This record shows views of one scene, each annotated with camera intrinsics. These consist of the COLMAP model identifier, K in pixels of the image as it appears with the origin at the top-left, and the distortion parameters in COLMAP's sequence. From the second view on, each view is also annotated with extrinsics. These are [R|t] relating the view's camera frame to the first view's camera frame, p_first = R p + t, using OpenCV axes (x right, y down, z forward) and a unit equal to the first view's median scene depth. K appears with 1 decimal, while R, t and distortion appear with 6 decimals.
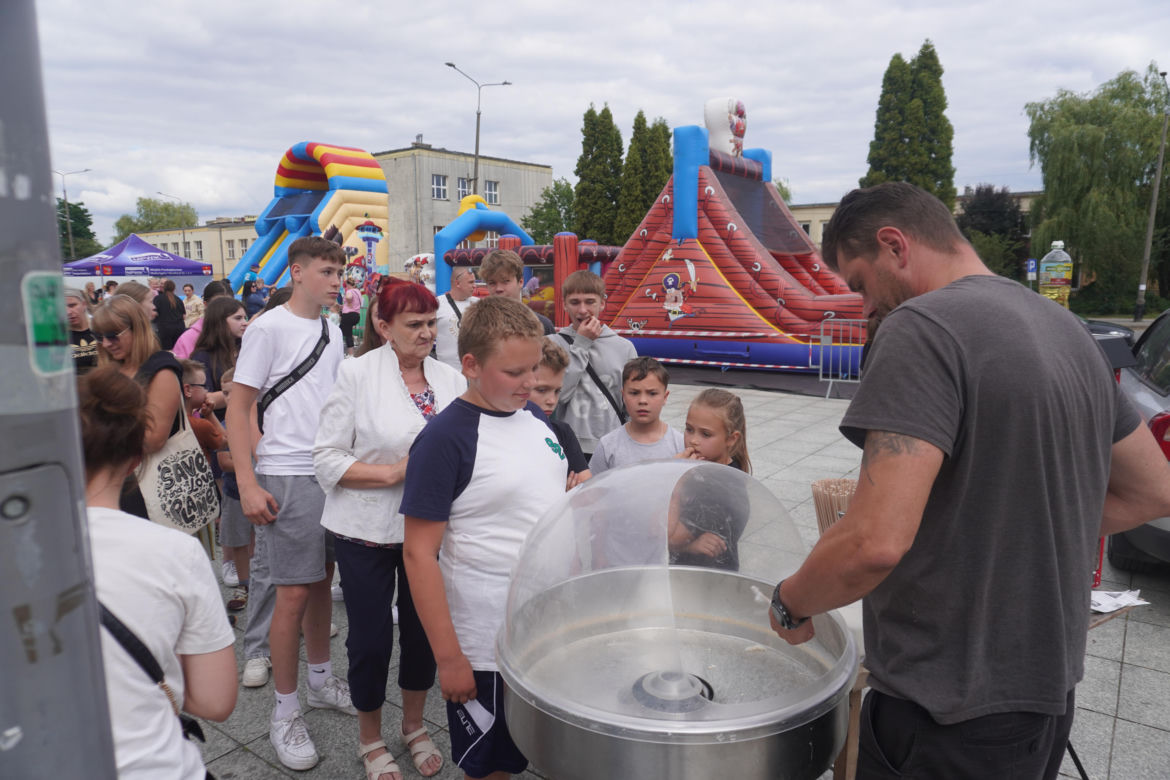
lens RADIAL K [[776.2, 0, 575.7], [0, 776.2, 398.4], [0, 0, 1]] dist [-0.056867, 0.034854]
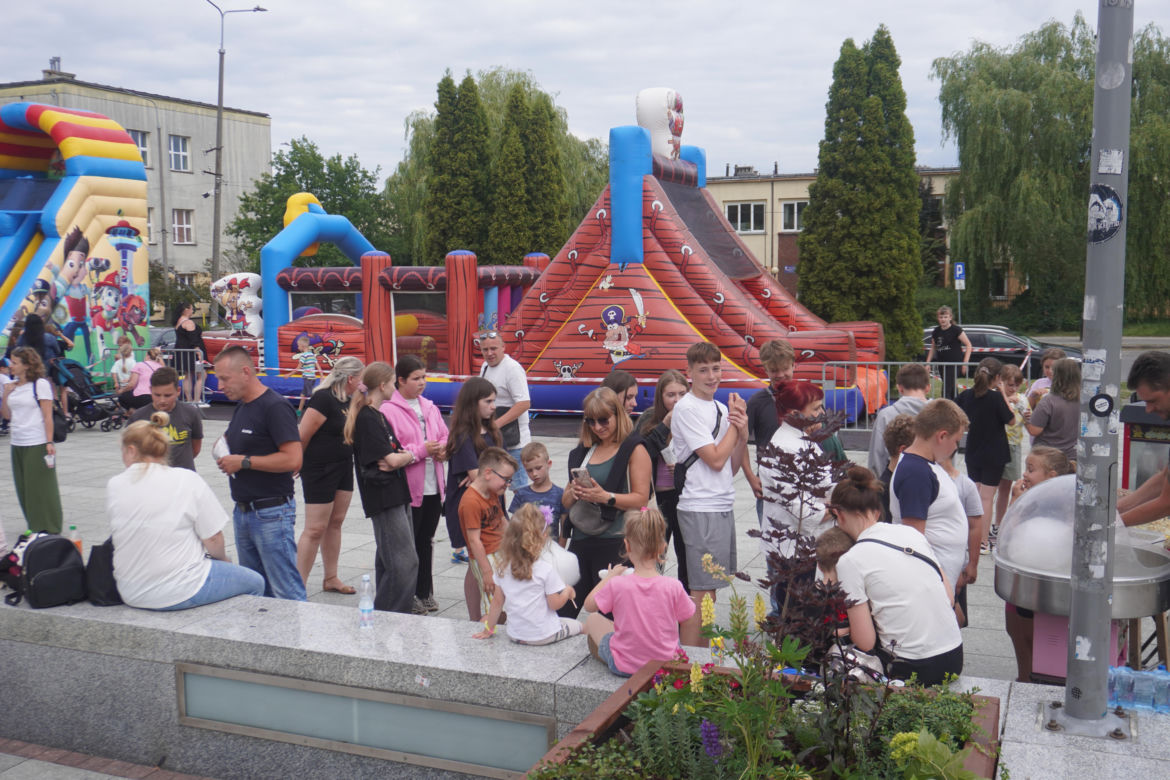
lens RADIAL K [[1159.4, 0, 589.1], [0, 1159.4, 412.2], [0, 0, 1]] dist [0.005474, 0.011108]
pose [[0.969745, -0.030314, 0.242229, -0.170998], [0.040263, 0.998532, -0.036226, -0.005278], [-0.240775, 0.044882, 0.969543, -0.147189]]
